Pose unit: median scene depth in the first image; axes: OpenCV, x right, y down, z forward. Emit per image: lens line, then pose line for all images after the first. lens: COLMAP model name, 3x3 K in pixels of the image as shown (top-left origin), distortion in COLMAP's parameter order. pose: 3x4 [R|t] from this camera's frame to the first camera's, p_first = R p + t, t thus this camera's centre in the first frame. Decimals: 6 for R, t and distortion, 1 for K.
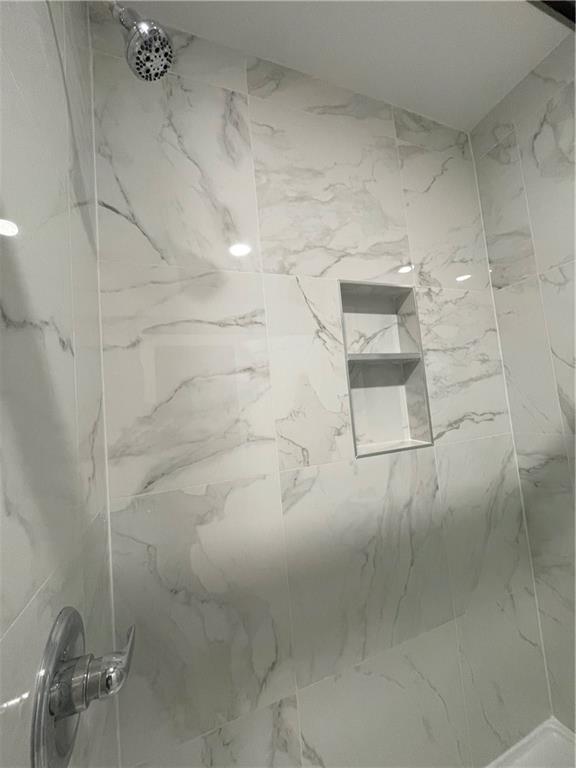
lens RADIAL K [[310.8, 0, 290.3], [0, 310.8, 382.0], [0, 0, 1]] dist [-0.001604, -0.000125]
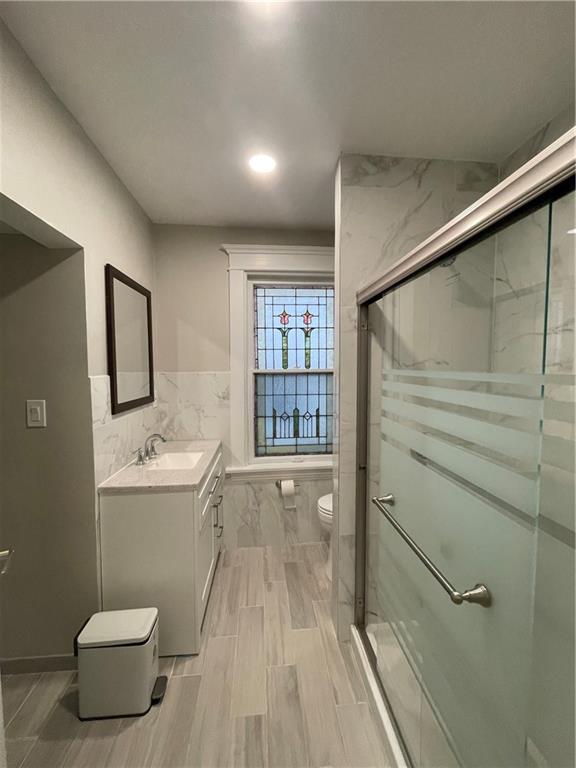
lens RADIAL K [[310.8, 0, 285.9], [0, 310.8, 382.1], [0, 0, 1]] dist [-0.001604, -0.000125]
pose [[-0.283972, 0.139811, -0.948585, 1.507300], [0.108494, 0.987644, 0.113089, -0.243722], [0.952675, -0.070802, -0.295632, 0.201973]]
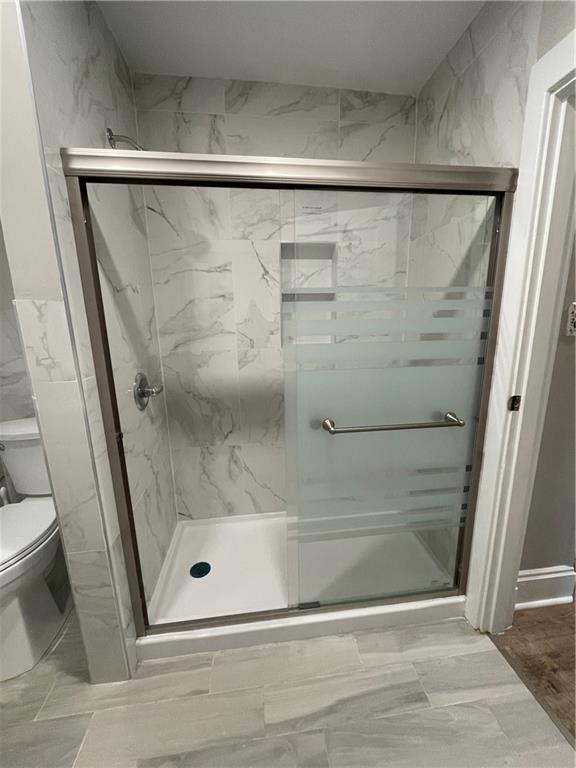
lens RADIAL K [[310.8, 0, 288.1], [0, 310.8, 382.9], [0, 0, 1]] dist [-0.001604, -0.000125]
pose [[0.966808, 0.122902, -0.224004, 0.719810], [-0.049402, 0.950086, 0.308053, -0.134643], [0.250684, -0.286762, 0.924622, -0.798867]]
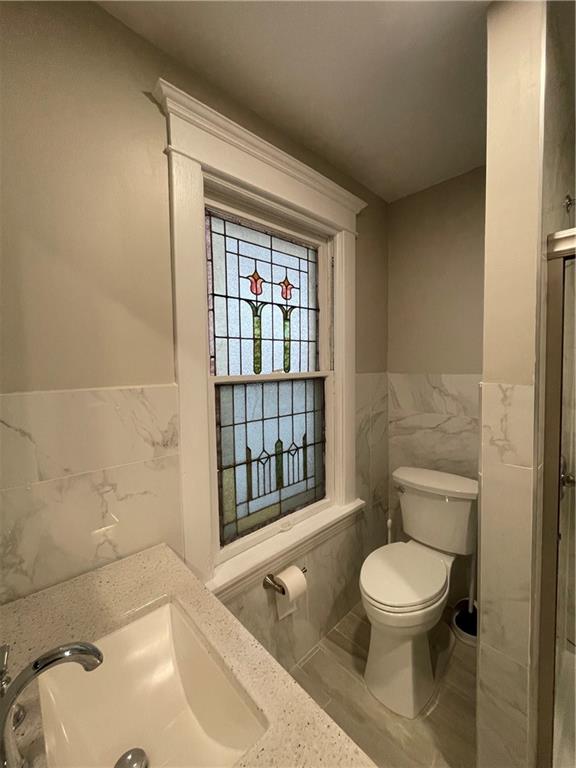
lens RADIAL K [[310.8, 0, 285.8], [0, 310.8, 381.5], [0, 0, 1]] dist [-0.001604, -0.000125]
pose [[0.364328, 0.134365, -0.921527, 0.374516], [0.058448, 0.984287, 0.166623, -0.261896], [0.929435, -0.114567, 0.350749, -1.038524]]
